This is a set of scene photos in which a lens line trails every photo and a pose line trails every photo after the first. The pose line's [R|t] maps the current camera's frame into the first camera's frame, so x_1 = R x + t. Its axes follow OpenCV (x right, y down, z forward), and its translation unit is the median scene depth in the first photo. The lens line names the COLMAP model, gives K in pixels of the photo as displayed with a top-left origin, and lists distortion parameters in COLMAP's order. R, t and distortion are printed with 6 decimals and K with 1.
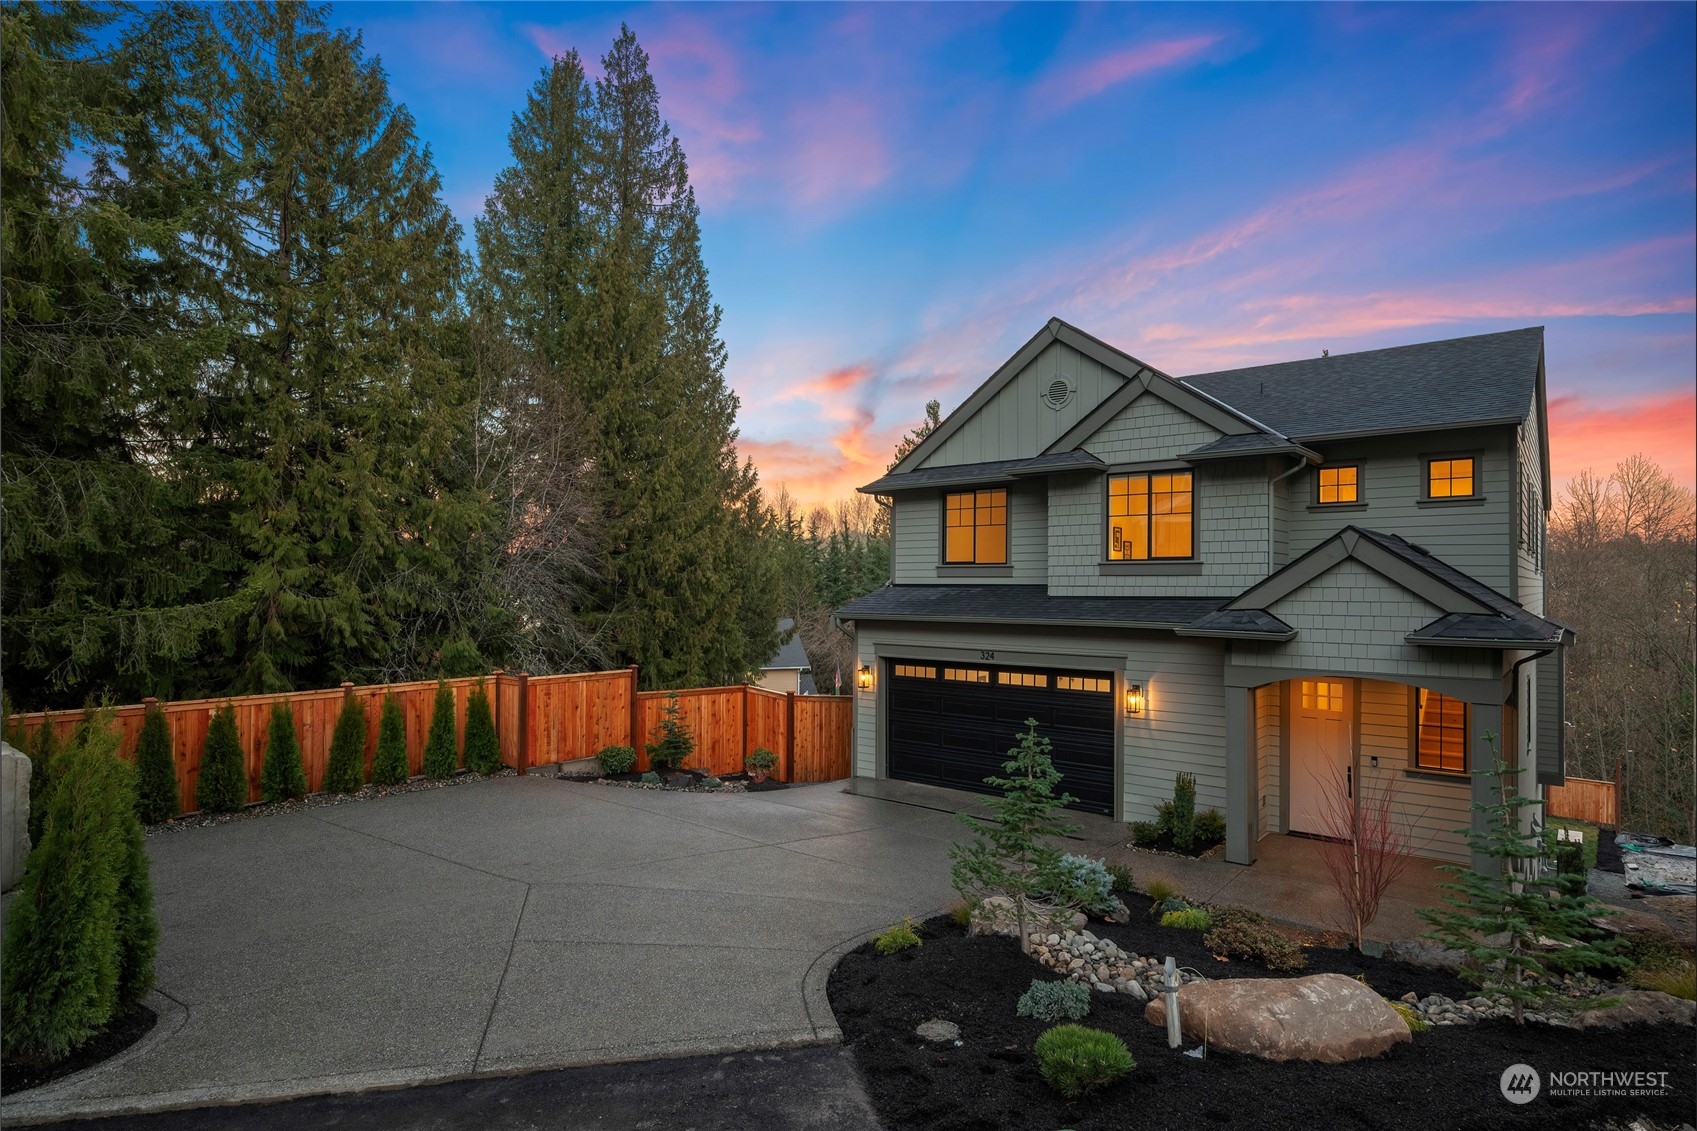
lens RADIAL K [[876.5, 0, 849.7], [0, 876.5, 577.1], [0, 0, 1]] dist [-0.005105, 0.000733]
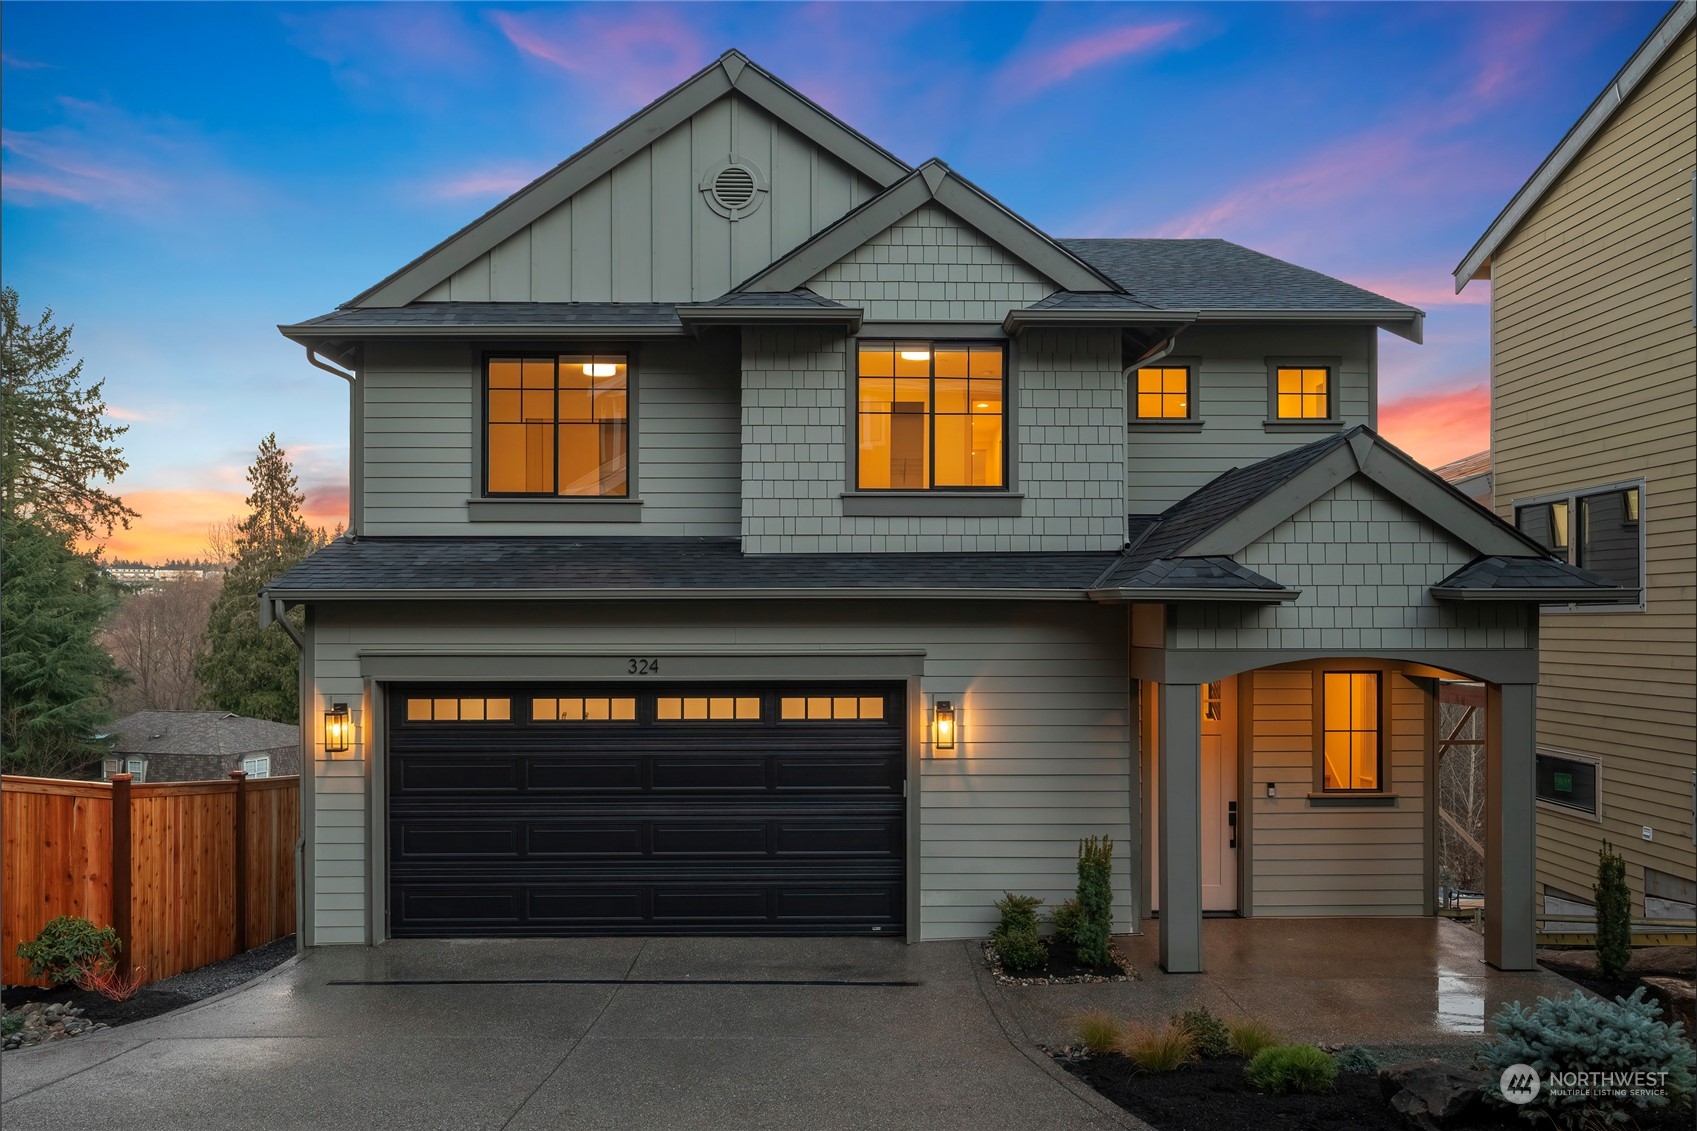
lens RADIAL K [[1286.0, 0, 842.3], [0, 1286.0, 610.5], [0, 0, 1]] dist [-0.008997, 0.000958]
pose [[0.767378, 0.002309, 0.641191, -0.249523], [-0.005325, 0.999982, 0.002772, 0.057116], [-0.641173, -0.005542, 0.767376, 0.365583]]
